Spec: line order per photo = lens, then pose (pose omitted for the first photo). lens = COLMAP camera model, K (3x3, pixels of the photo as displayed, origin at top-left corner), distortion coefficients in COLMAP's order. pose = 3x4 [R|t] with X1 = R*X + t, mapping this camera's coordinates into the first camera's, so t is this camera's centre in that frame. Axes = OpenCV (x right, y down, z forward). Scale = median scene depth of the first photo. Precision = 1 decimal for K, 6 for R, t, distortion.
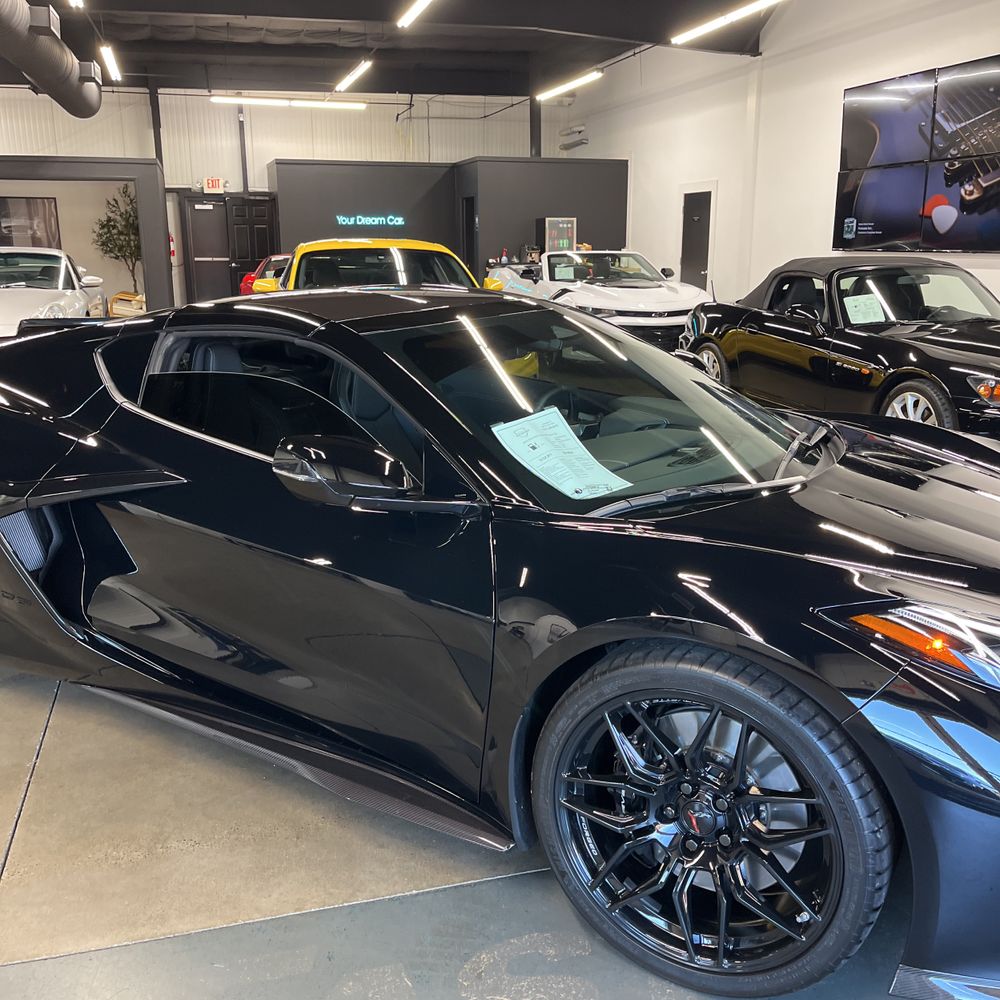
lens RADIAL K [[1017.4, 0, 507.3], [0, 1017.4, 508.8], [0, 0, 1]] dist [0.032573, 0.000000]
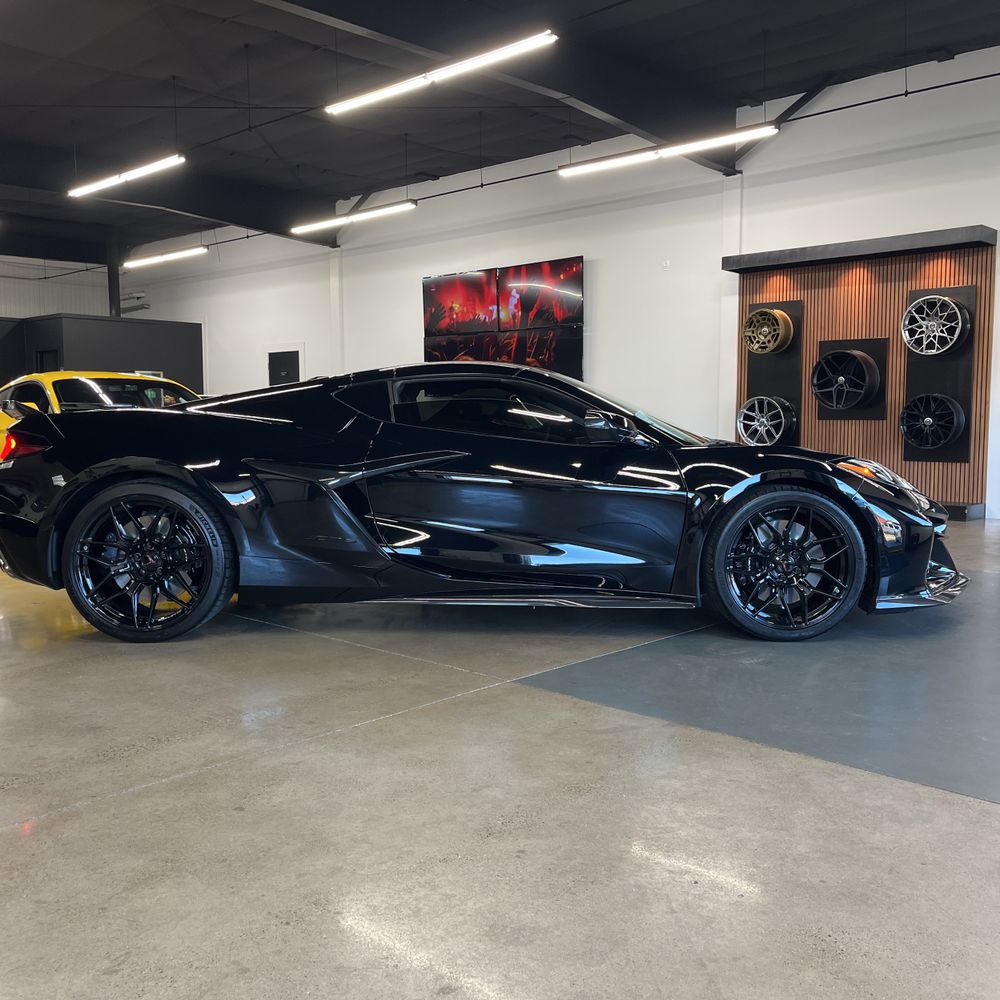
lens RADIAL K [[1017.4, 0, 496.3], [0, 1017.4, 491.4], [0, 0, 1]] dist [0.032573, 0.000000]
pose [[0.864747, -0.039809, 0.500627, -0.200648], [0.129579, 0.980786, -0.145834, 0.051482], [-0.485202, 0.190980, 0.853291, -0.089629]]
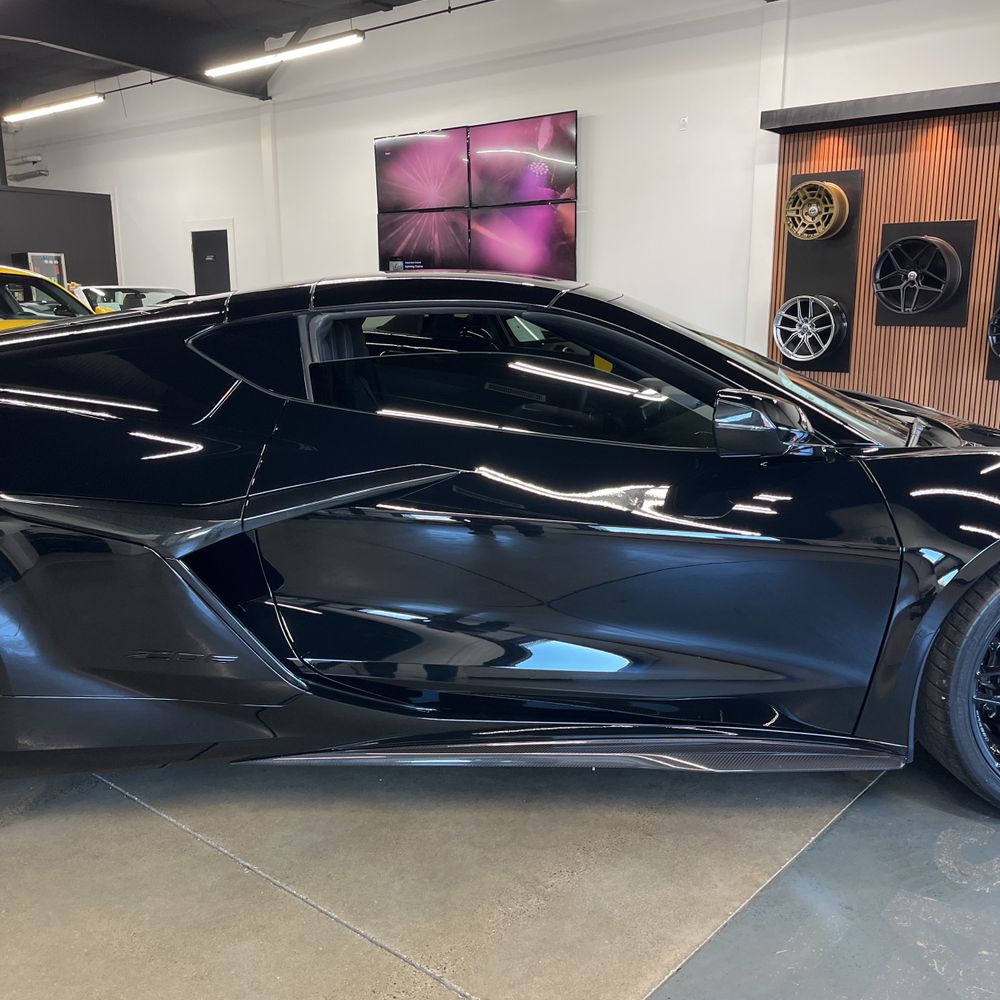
lens RADIAL K [[1017.4, 0, 514.2], [0, 1017.4, 505.9], [0, 0, 1]] dist [0.032573, 0.000000]
pose [[0.835431, -0.111921, 0.538078, -0.129967], [0.139510, 0.990163, -0.010650, 0.002562], [-0.531593, 0.083965, 0.842828, 0.042099]]
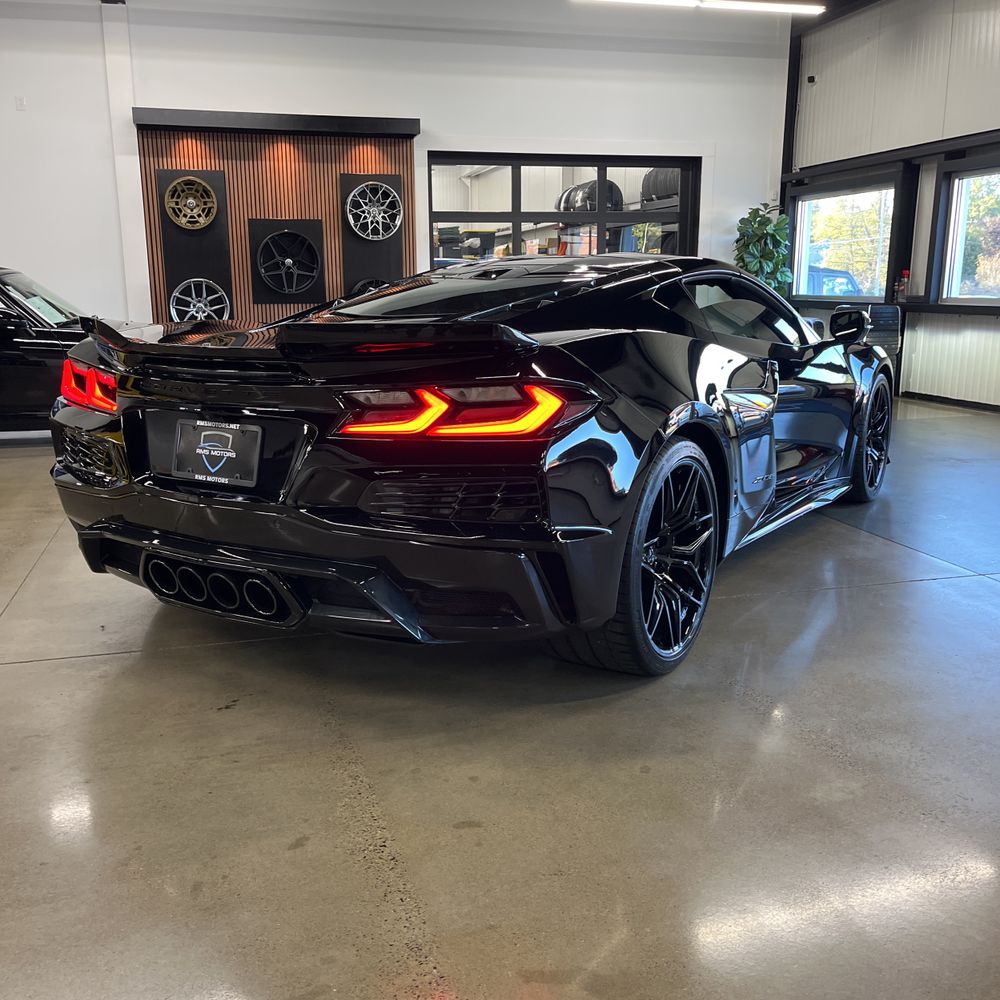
lens RADIAL K [[1017.4, 0, 473.8], [0, 1017.4, 512.7], [0, 0, 1]] dist [0.032573, 0.000000]
pose [[0.037942, -0.219031, 0.974980, -0.341882], [0.261200, 0.943935, 0.201891, -0.044771], [-0.964539, 0.247005, 0.093026, 0.245914]]
